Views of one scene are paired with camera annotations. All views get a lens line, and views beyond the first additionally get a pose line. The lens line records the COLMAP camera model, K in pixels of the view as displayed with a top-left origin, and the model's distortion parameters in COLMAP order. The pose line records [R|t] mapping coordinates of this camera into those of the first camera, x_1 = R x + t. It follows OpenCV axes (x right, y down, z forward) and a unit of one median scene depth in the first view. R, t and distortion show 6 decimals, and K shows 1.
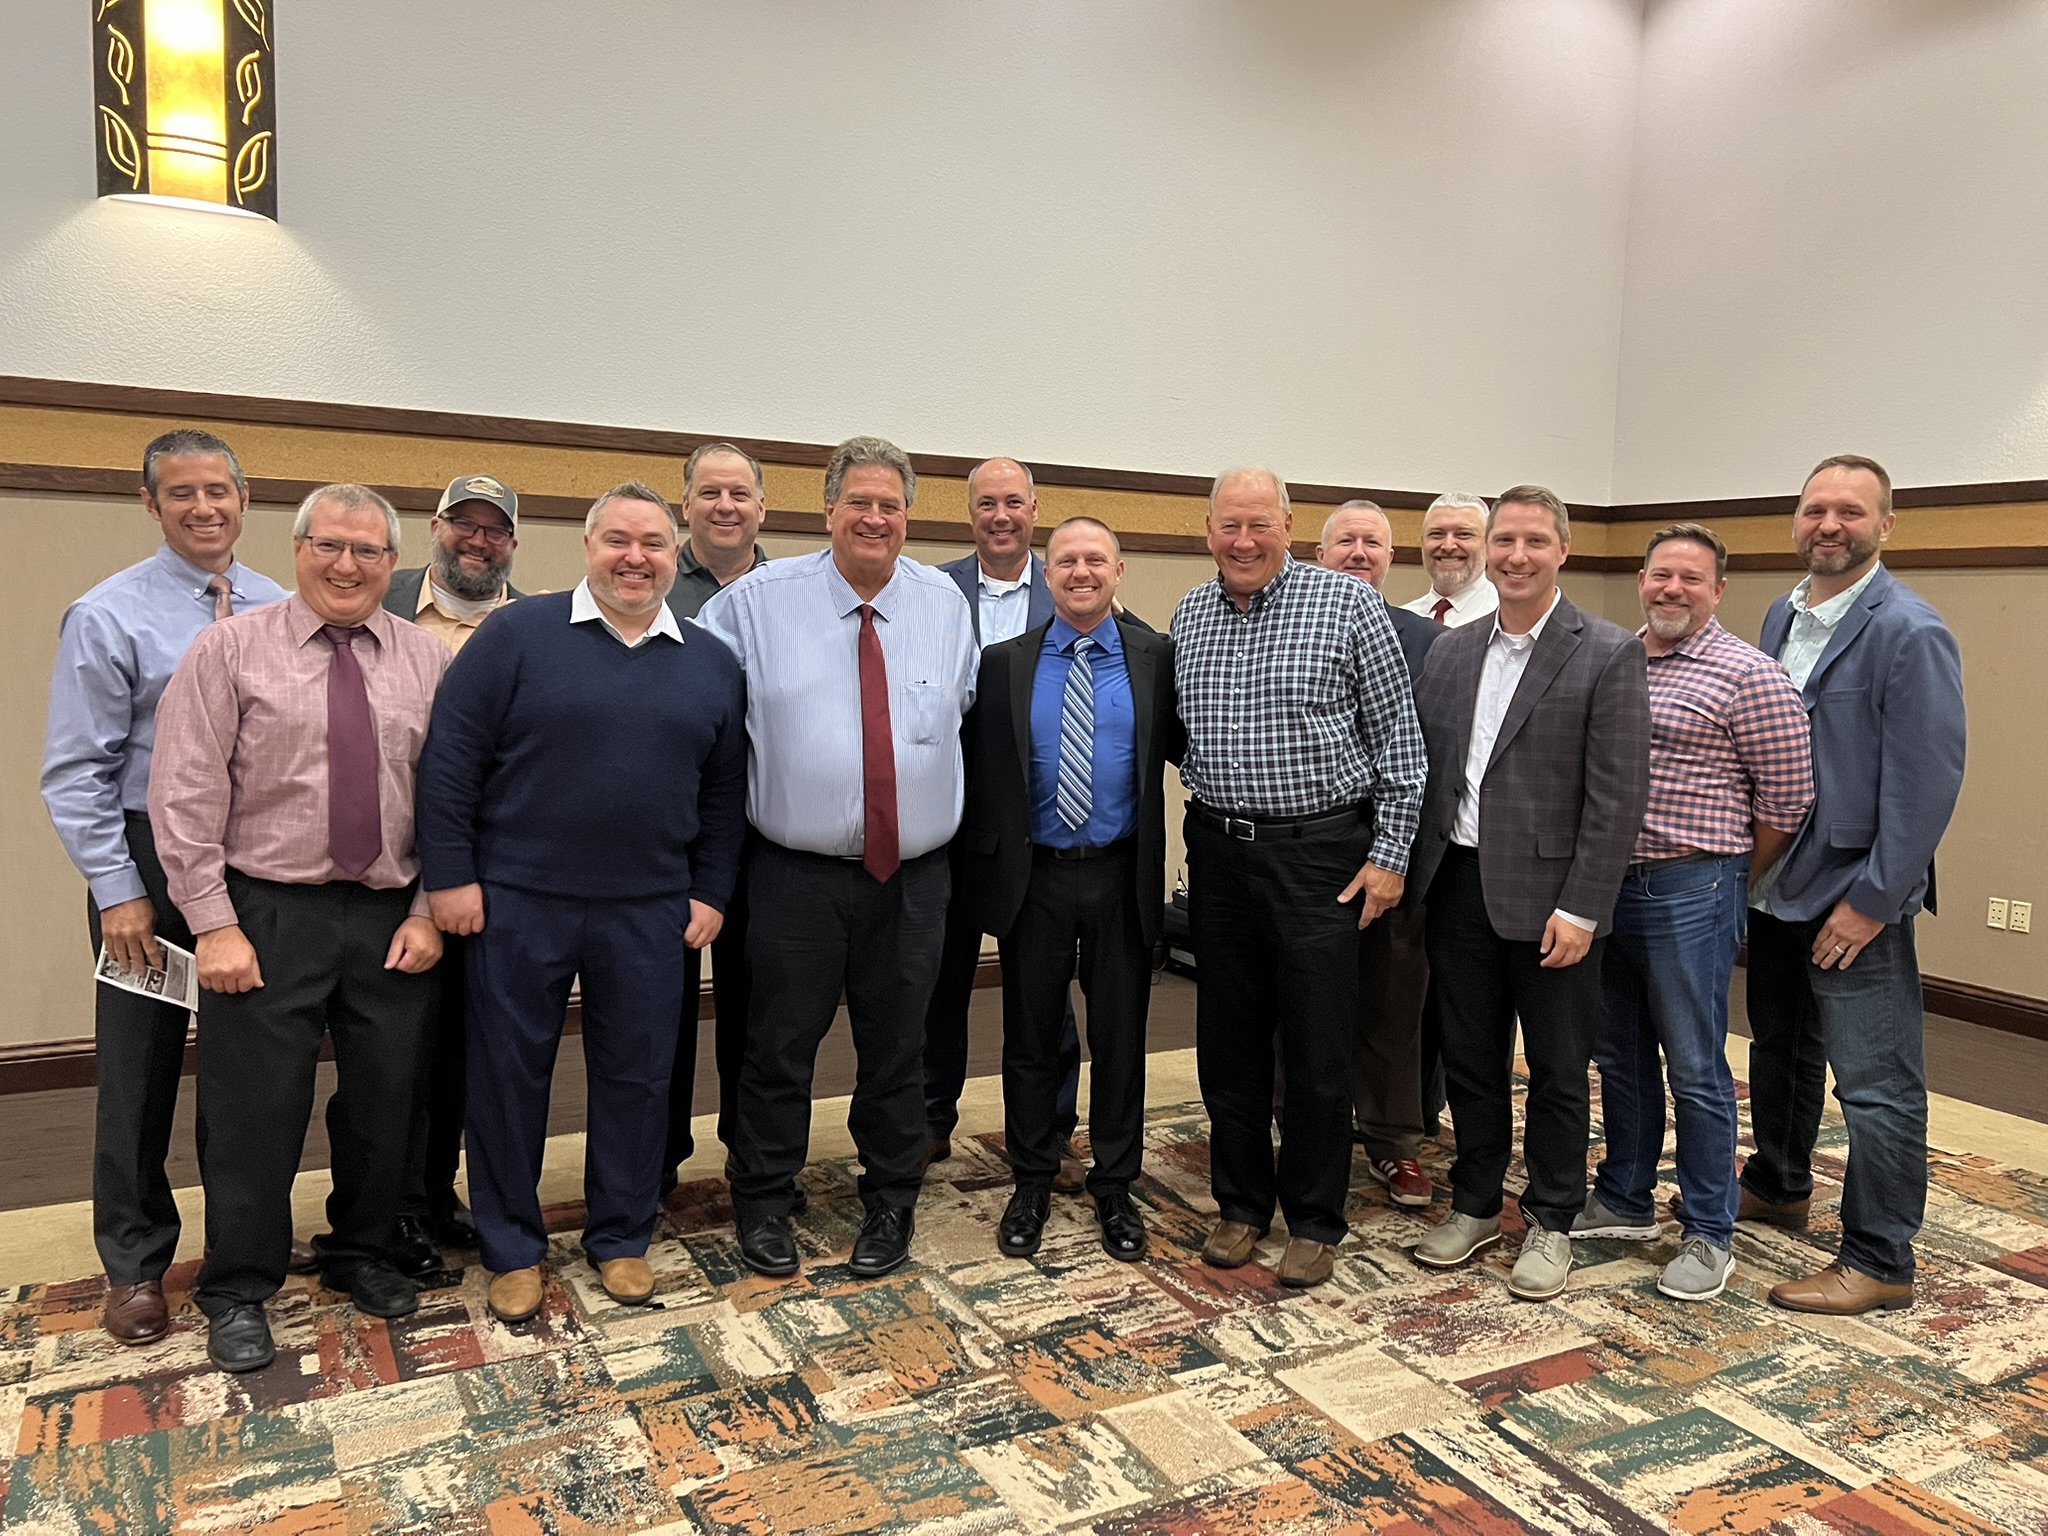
lens RADIAL K [[1575.0, 0, 1024.0], [0, 1575.0, 768.0], [0, 0, 1]] dist [0.002829, -0.004767]
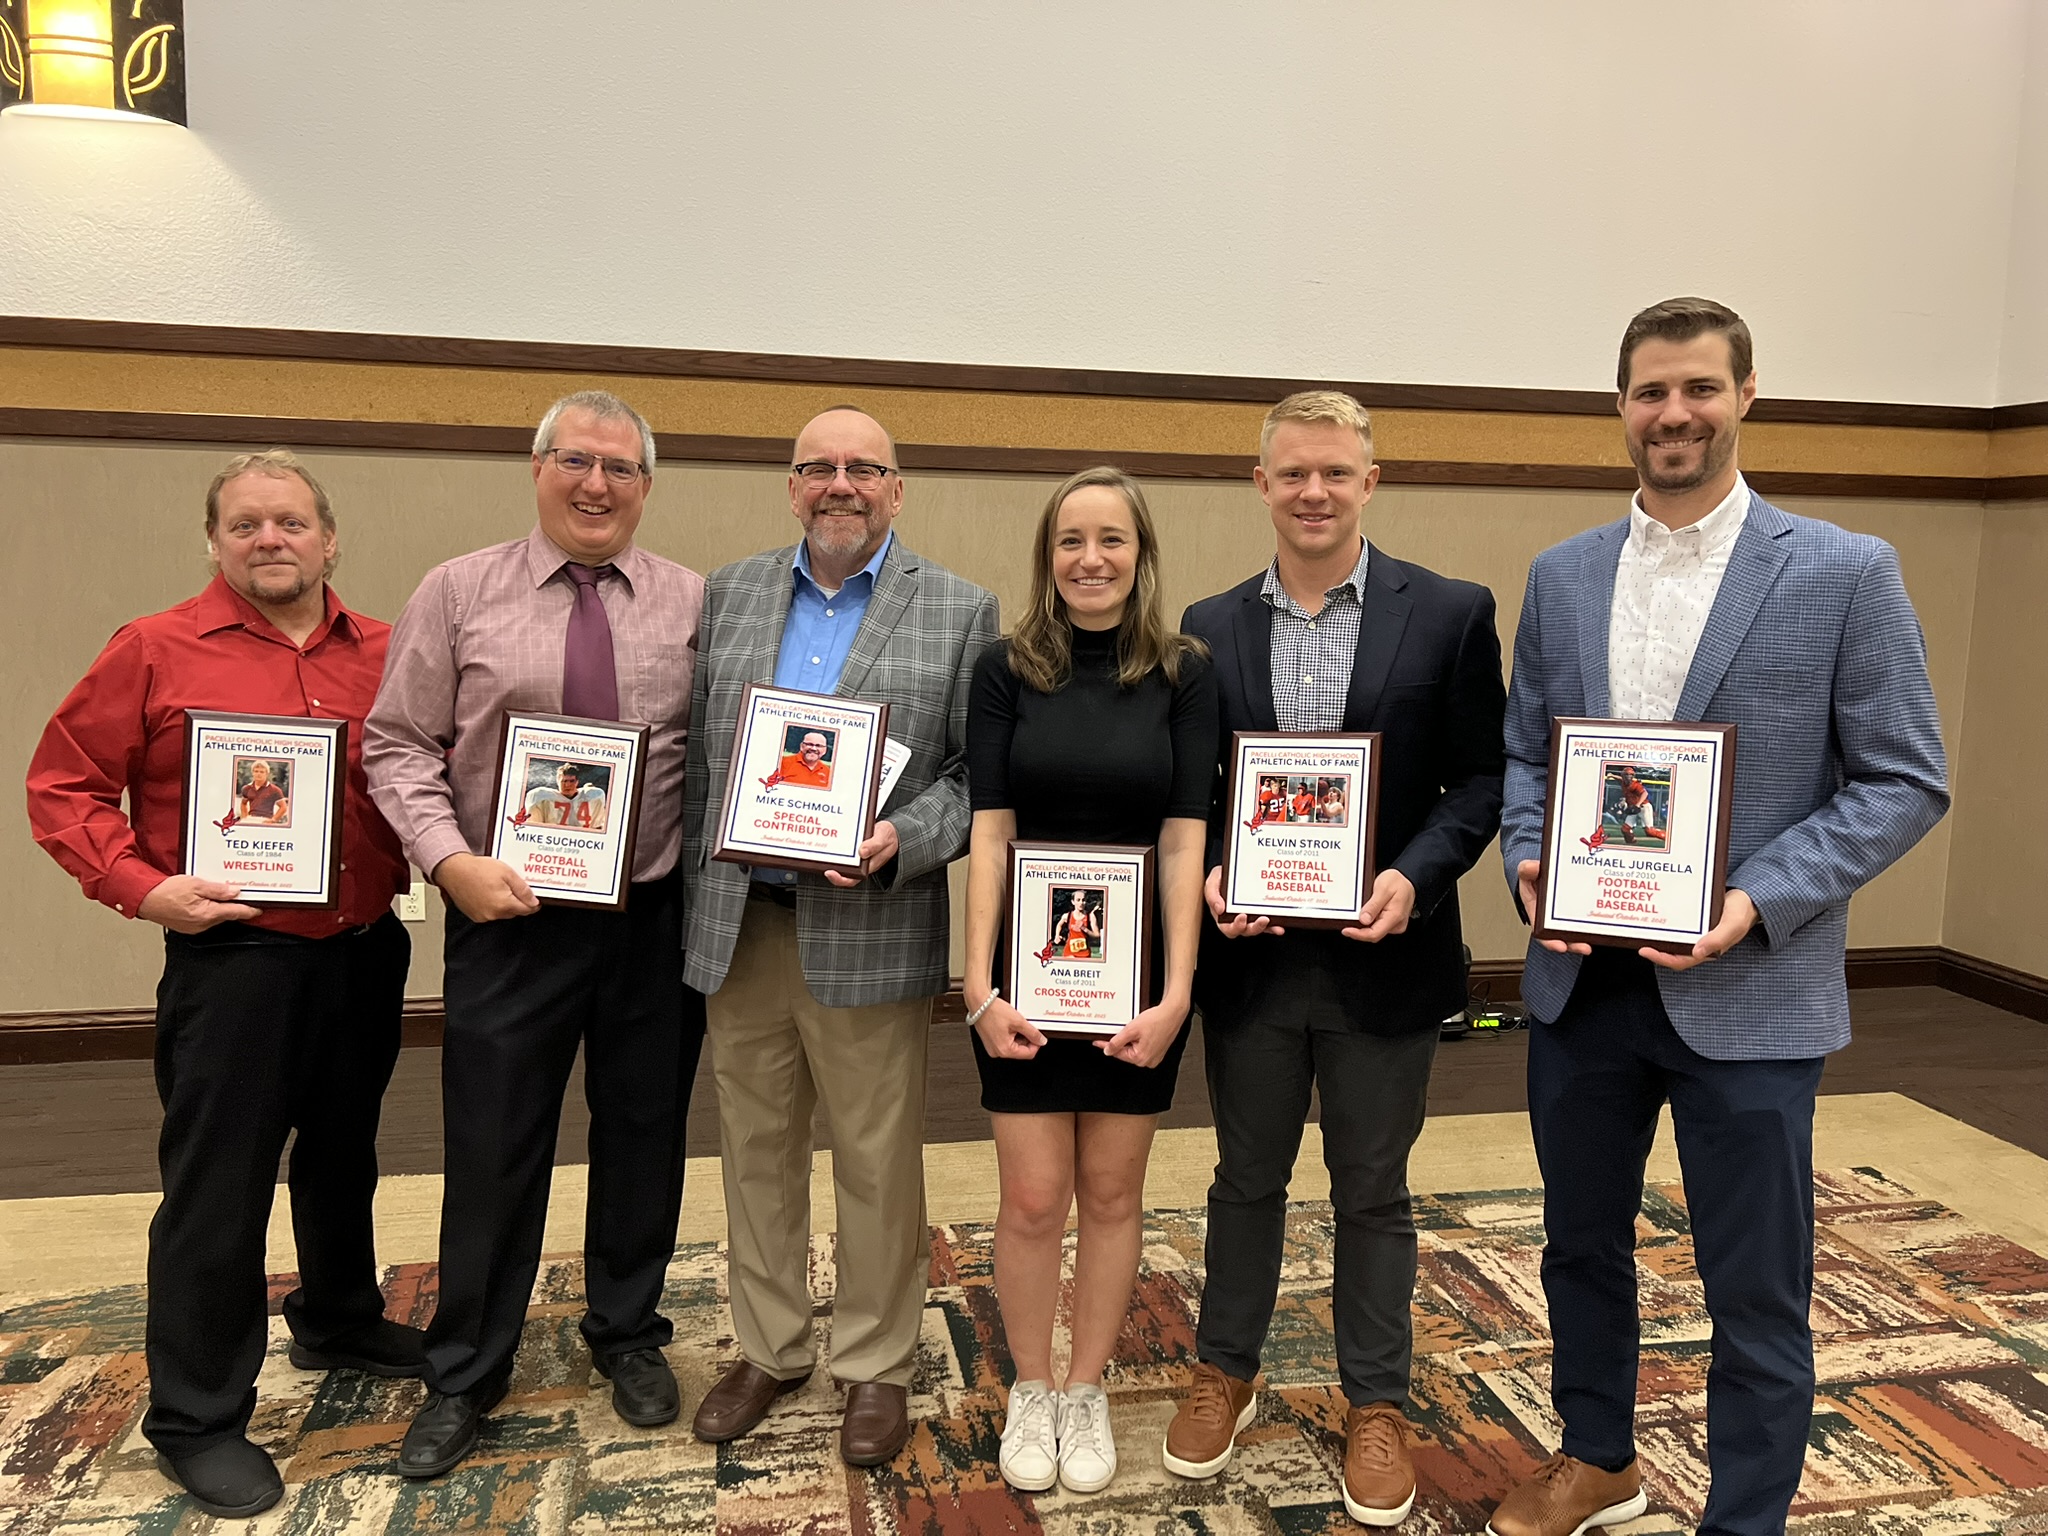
lens RADIAL K [[1575.0, 0, 1024.0], [0, 1575.0, 768.0], [0, 0, 1]] dist [0.002829, -0.004767]
pose [[0.954244, 0.039787, -0.296370, 0.275296], [-0.027536, 0.998589, 0.045397, -0.035193], [0.297758, -0.035159, 0.953994, 0.278456]]
